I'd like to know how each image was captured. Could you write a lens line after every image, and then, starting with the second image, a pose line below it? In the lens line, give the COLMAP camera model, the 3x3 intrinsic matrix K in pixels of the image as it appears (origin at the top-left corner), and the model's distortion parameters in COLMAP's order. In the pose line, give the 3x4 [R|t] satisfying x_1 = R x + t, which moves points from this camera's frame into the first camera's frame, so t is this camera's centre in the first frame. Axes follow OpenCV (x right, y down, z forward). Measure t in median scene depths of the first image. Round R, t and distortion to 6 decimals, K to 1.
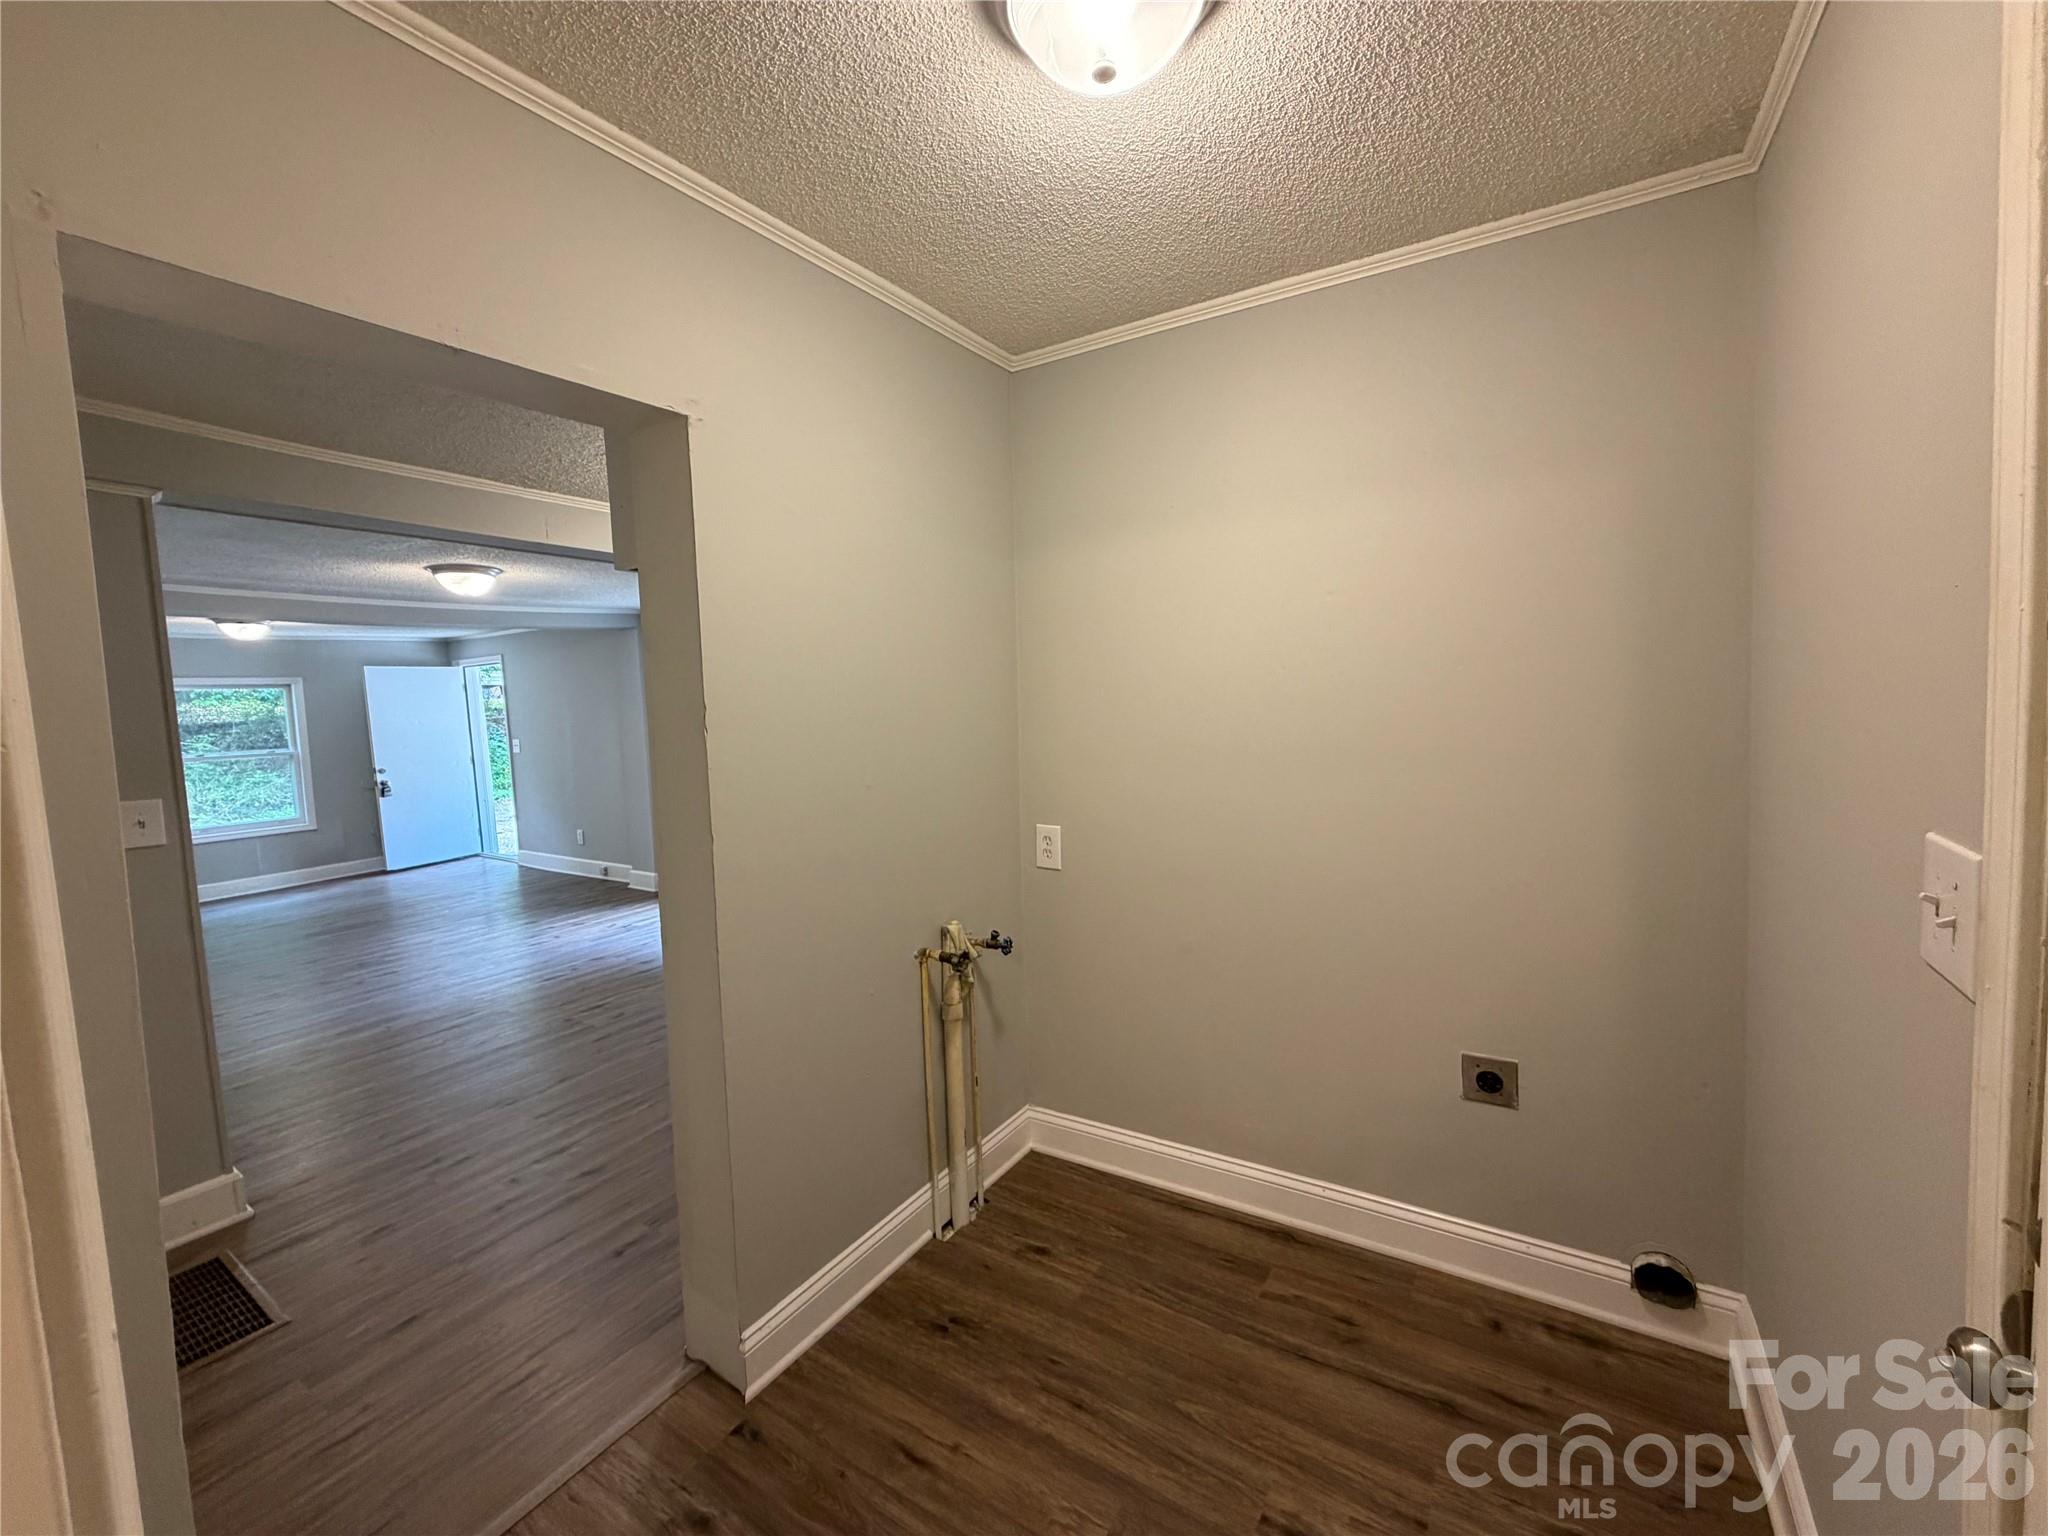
lens RADIAL K [[801.7, 0, 1017.6], [0, 801.7, 762.8], [0, 0, 1]] dist [-0.007473, 0.000158]
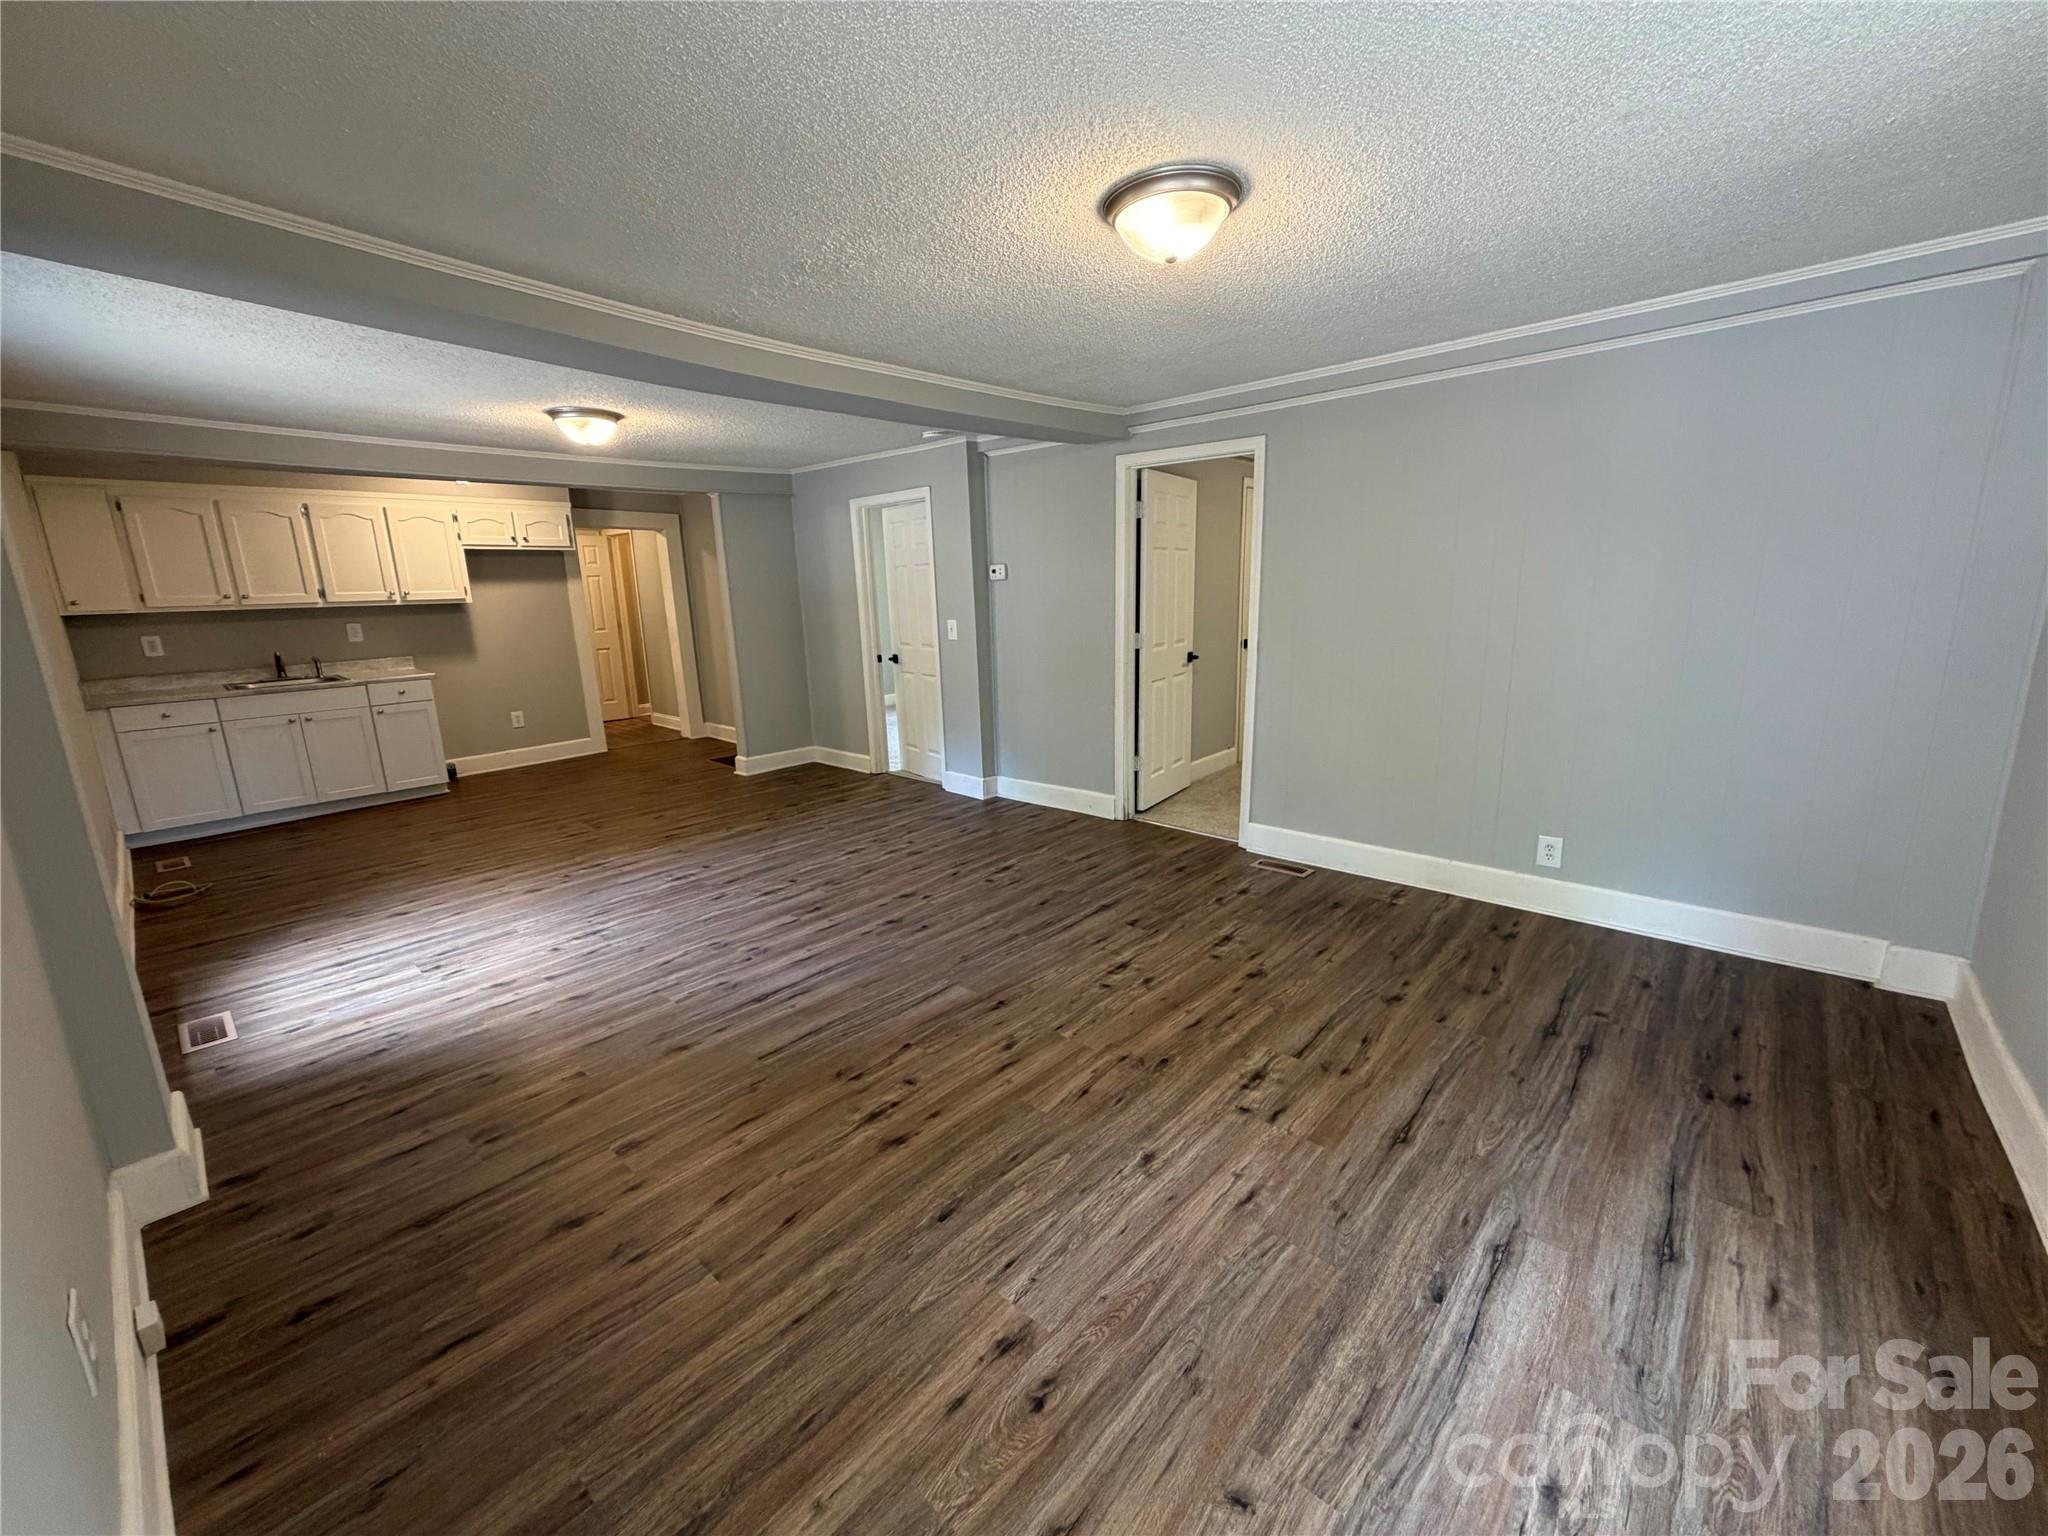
lens RADIAL K [[801.7, 0, 1017.6], [0, 801.7, 762.8], [0, 0, 1]] dist [-0.007473, 0.000158]
pose [[-0.985260, 0.028418, 0.168689, -0.755492], [0.075755, 0.956624, 0.281304, -0.045594], [-0.153378, 0.289937, -0.944675, 1.085594]]
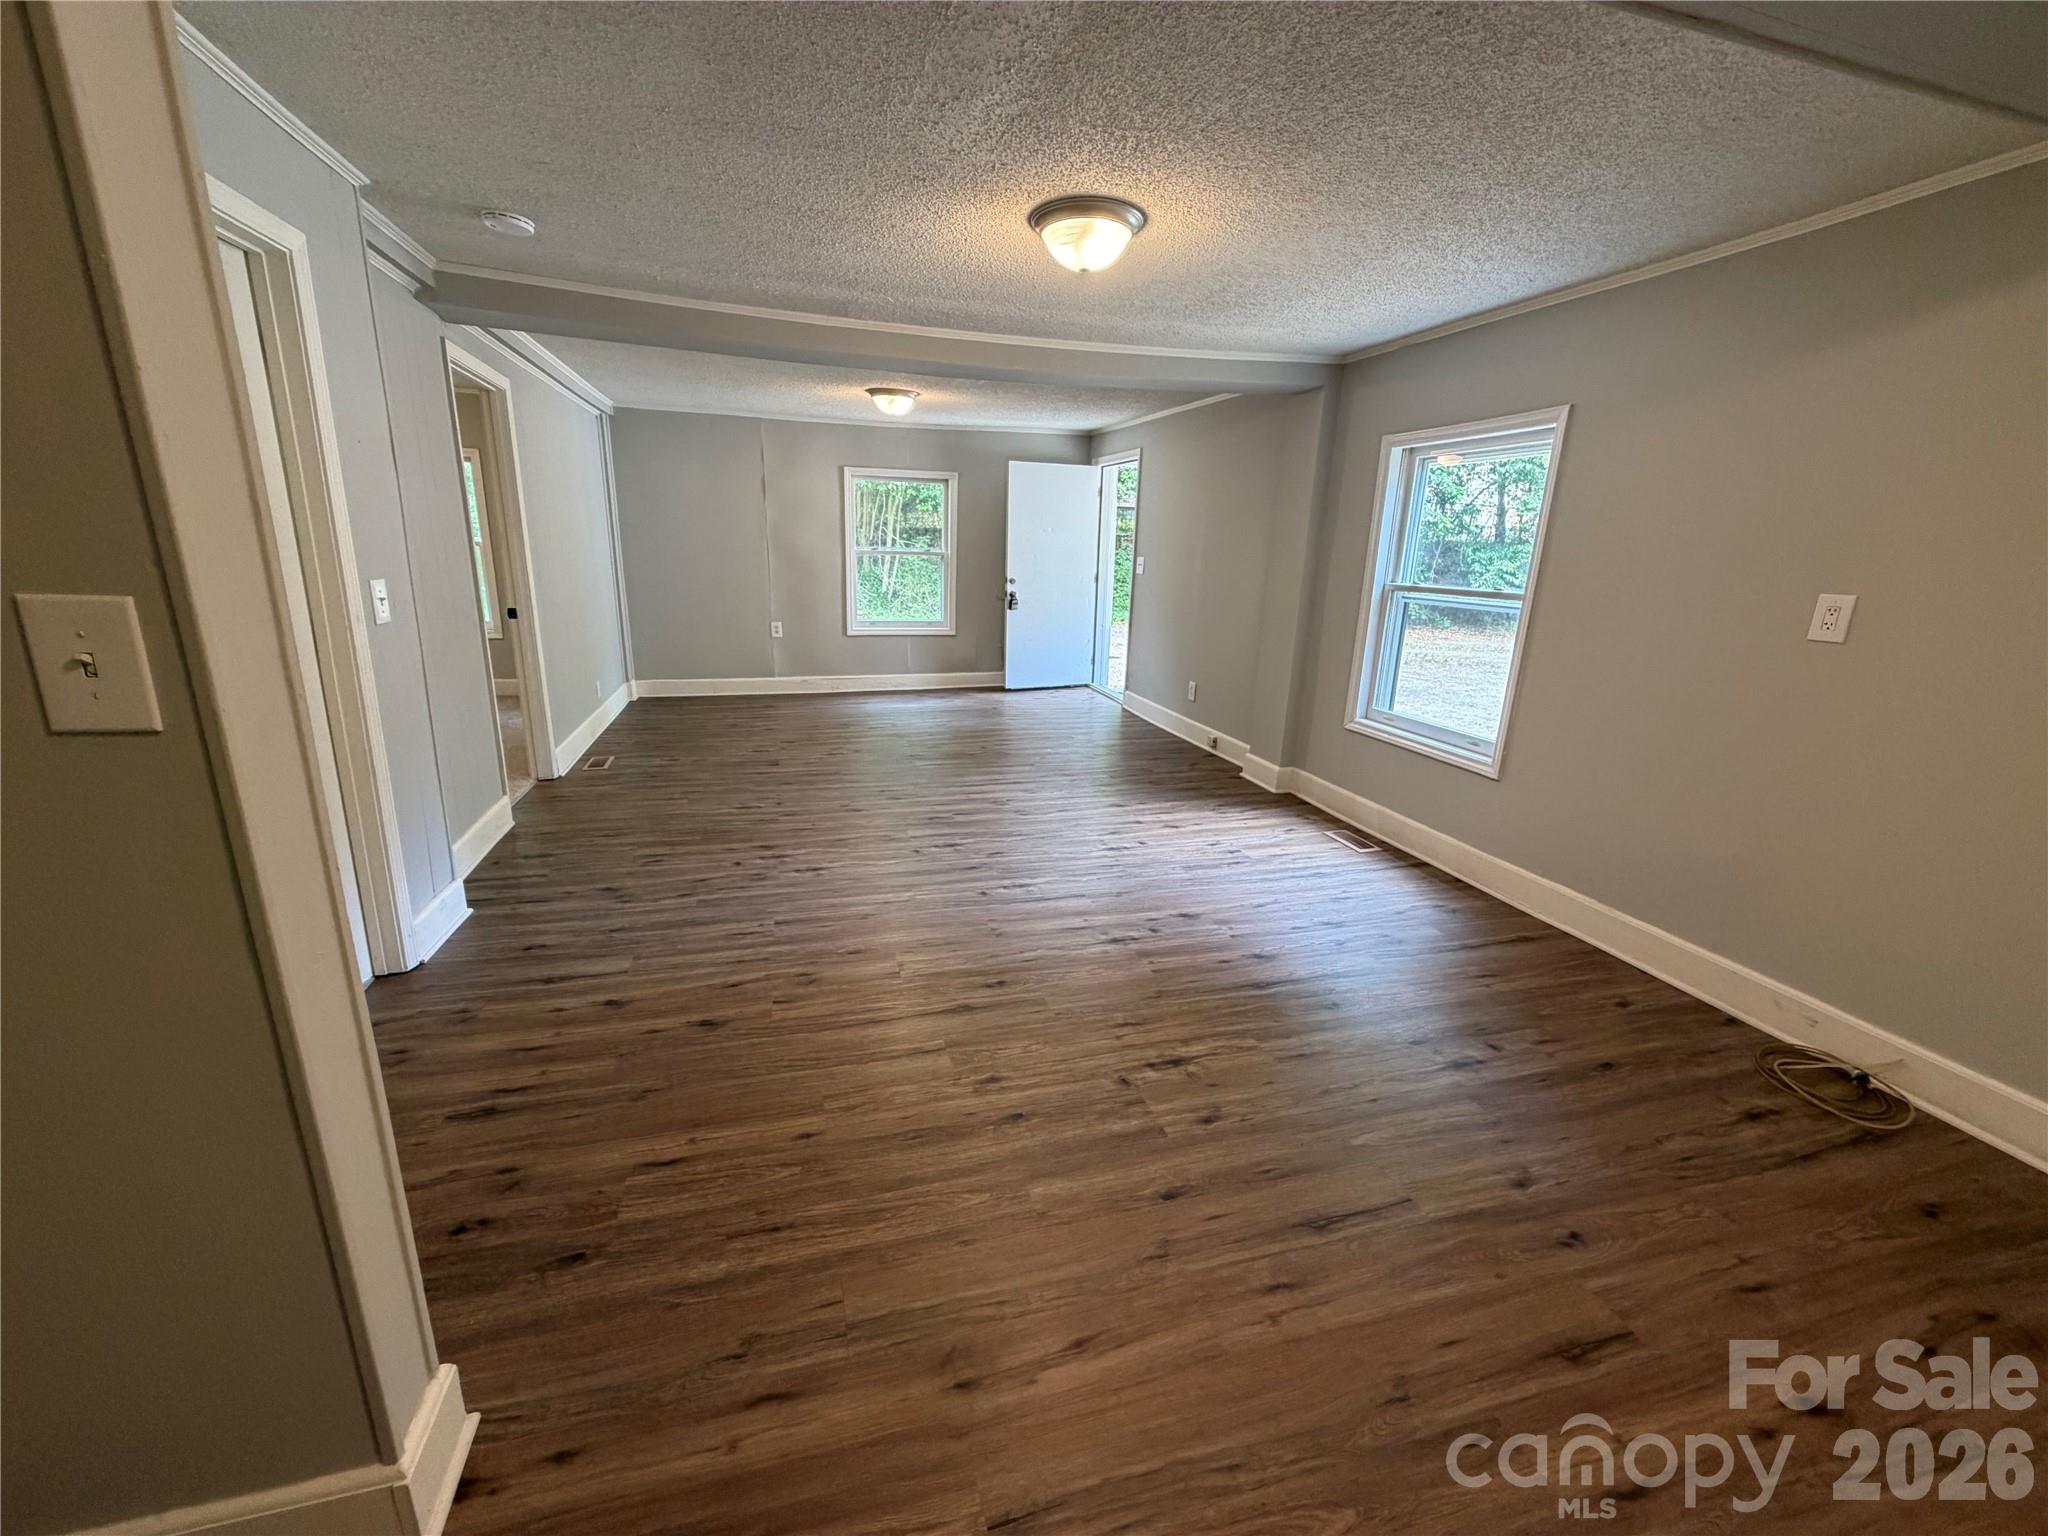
lens RADIAL K [[801.7, 0, 1017.6], [0, 801.7, 762.8], [0, 0, 1]] dist [-0.007473, 0.000158]
pose [[0.748092, 0.232333, -0.621595, -0.173498], [-0.108342, 0.966901, 0.231007, -0.000904], [0.654691, -0.105469, 0.748502, 0.299556]]
